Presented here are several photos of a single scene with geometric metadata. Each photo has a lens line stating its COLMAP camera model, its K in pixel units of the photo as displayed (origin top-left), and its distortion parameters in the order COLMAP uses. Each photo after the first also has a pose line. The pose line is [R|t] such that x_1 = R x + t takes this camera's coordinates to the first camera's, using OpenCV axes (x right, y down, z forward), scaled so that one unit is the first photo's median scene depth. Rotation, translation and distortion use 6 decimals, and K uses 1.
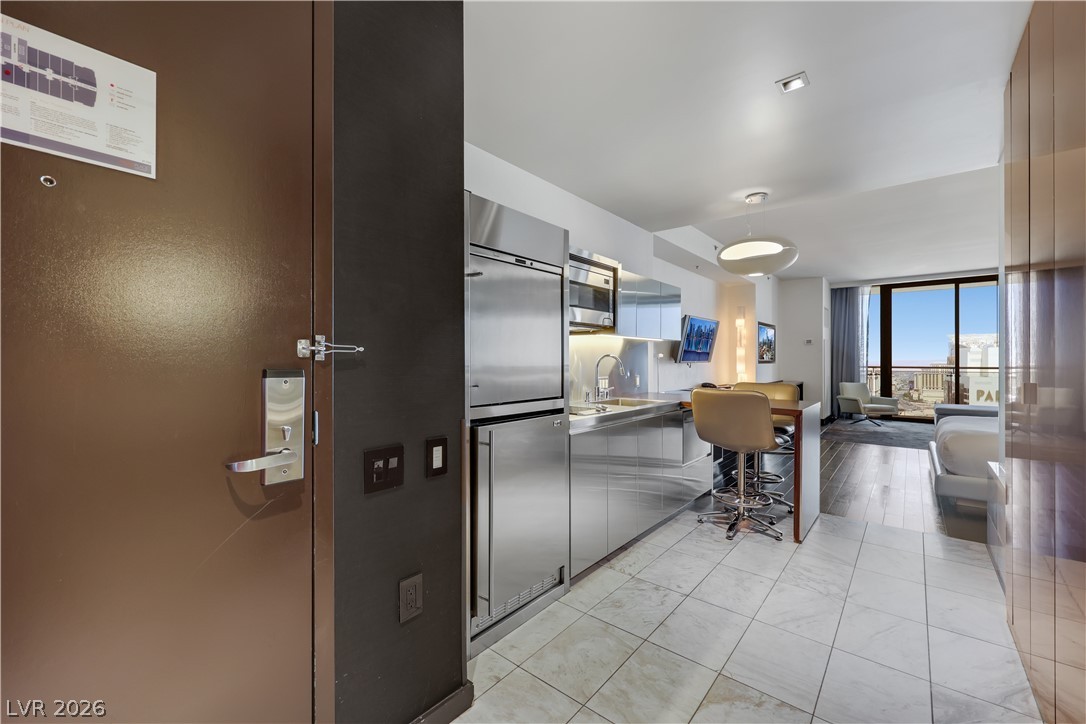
lens RADIAL K [[445.0, 0, 536.3], [0, 445.0, 366.7], [0, 0, 1]] dist [-0.000786, 0.000065]
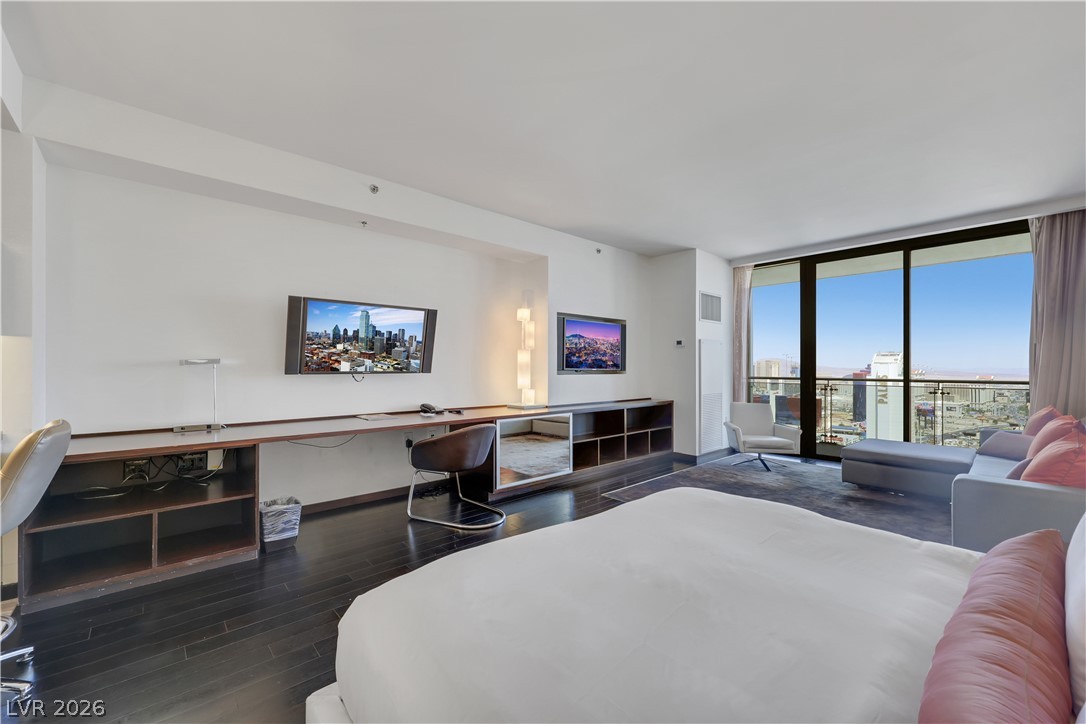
lens RADIAL K [[445.0, 0, 536.3], [0, 445.0, 366.7], [0, 0, 1]] dist [-0.000786, 0.000065]
pose [[0.989835, 0.001754, -0.142211, 1.228175], [-0.004419, 0.999820, -0.018427, -0.014558], [0.142153, 0.018868, 0.989665, 0.712073]]
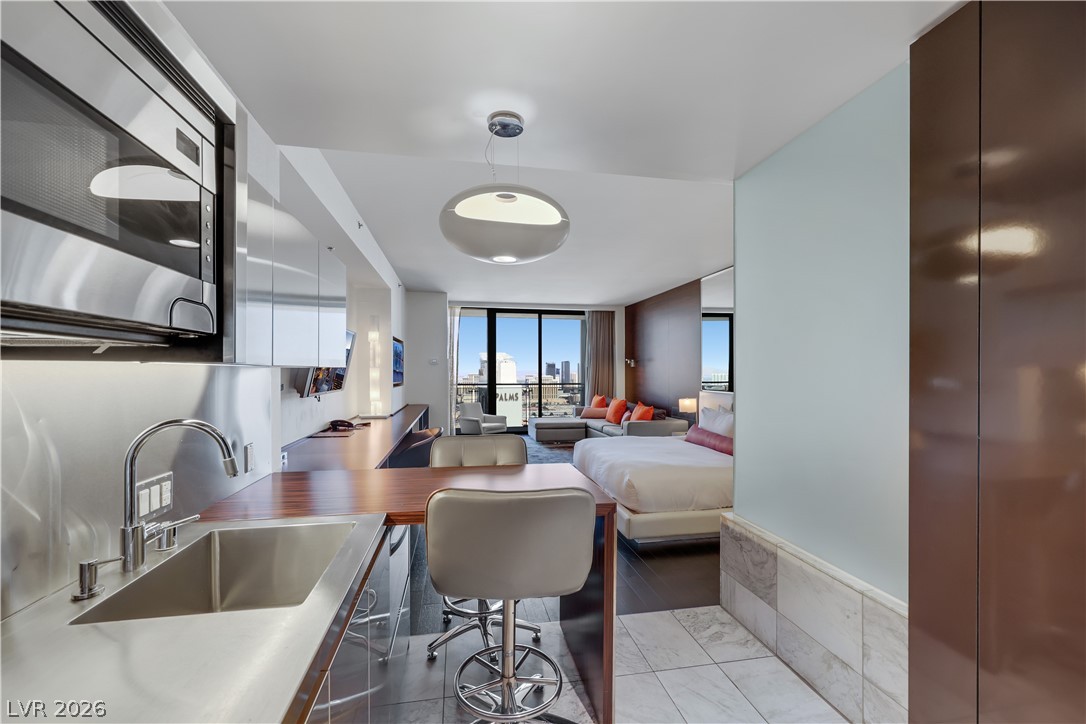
lens RADIAL K [[445.0, 0, 536.3], [0, 445.0, 366.7], [0, 0, 1]] dist [-0.000786, 0.000065]
pose [[0.636440, 0.005742, 0.771305, 0.080735], [0.014708, 0.999700, -0.019579, -0.056298], [-0.771186, 0.023805, 0.636165, 0.607405]]
